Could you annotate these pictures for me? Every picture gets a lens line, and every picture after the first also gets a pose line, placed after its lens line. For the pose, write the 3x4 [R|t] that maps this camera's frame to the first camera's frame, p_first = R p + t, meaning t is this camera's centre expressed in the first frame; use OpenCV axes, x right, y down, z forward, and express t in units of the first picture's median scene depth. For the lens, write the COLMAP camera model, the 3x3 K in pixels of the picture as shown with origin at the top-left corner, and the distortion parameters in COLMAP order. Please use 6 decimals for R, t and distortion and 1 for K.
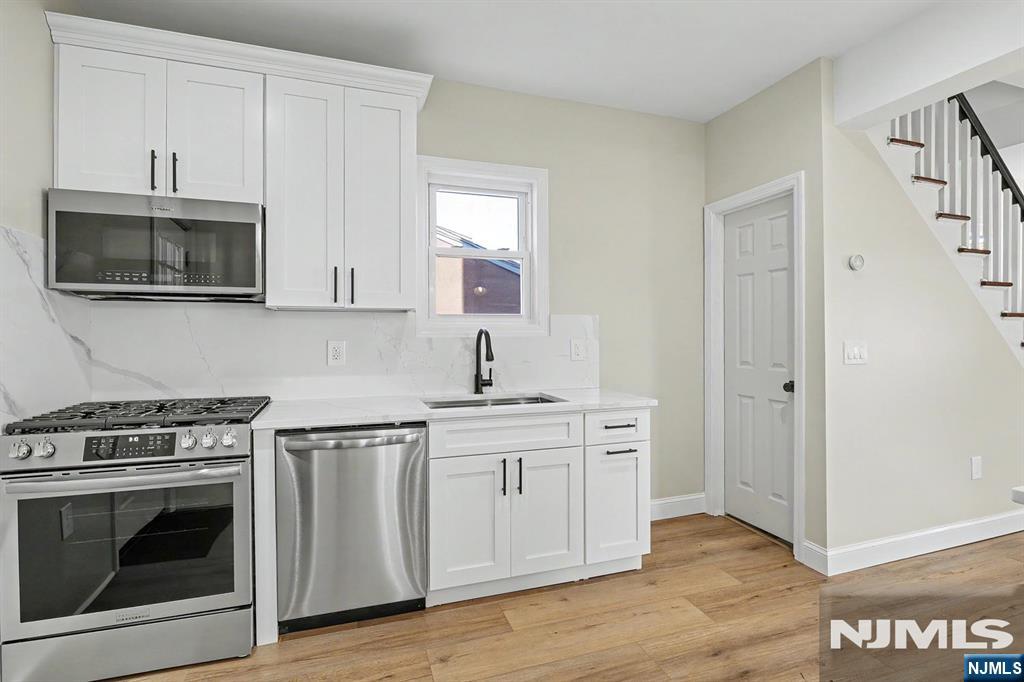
lens RADIAL K [[507.8, 0, 516.1], [0, 507.8, 333.0], [0, 0, 1]] dist [-0.004314, -0.000699]
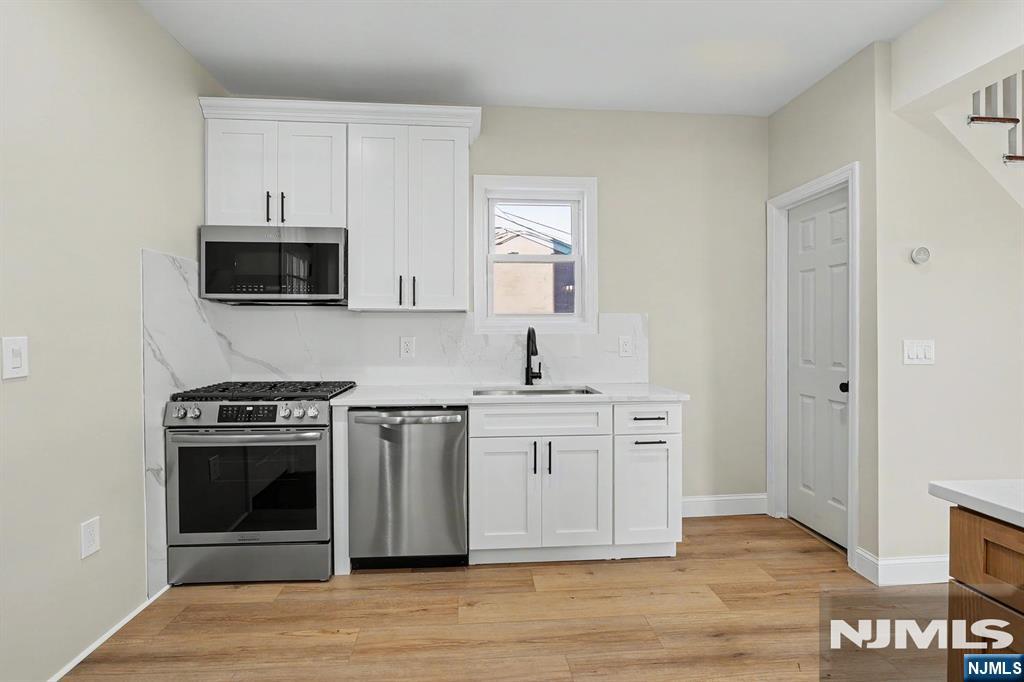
lens RADIAL K [[507.5, 0, 508.5], [0, 507.5, 330.9], [0, 0, 1]] dist [-0.004066, -0.000626]
pose [[0.967628, 0.001990, -0.252374, 0.202496], [-0.001412, 0.999996, 0.002474, -0.001934], [0.252378, -0.002037, 0.967627, -0.109393]]
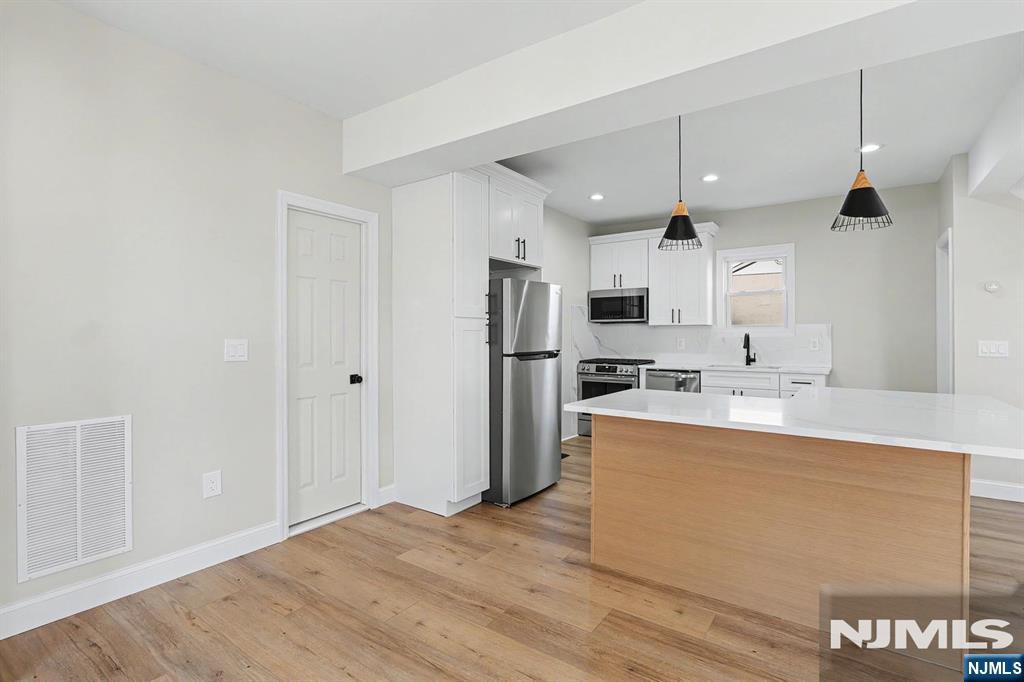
lens RADIAL K [[493.2, 0, 514.8], [0, 493.2, 335.8], [0, 0, 1]] dist [-0.005290, -0.000515]
pose [[0.593846, 0.000211, -0.804579, 1.166996], [0.002839, 0.999993, 0.002358, -0.004618], [0.804574, -0.003685, 0.593842, -1.103484]]
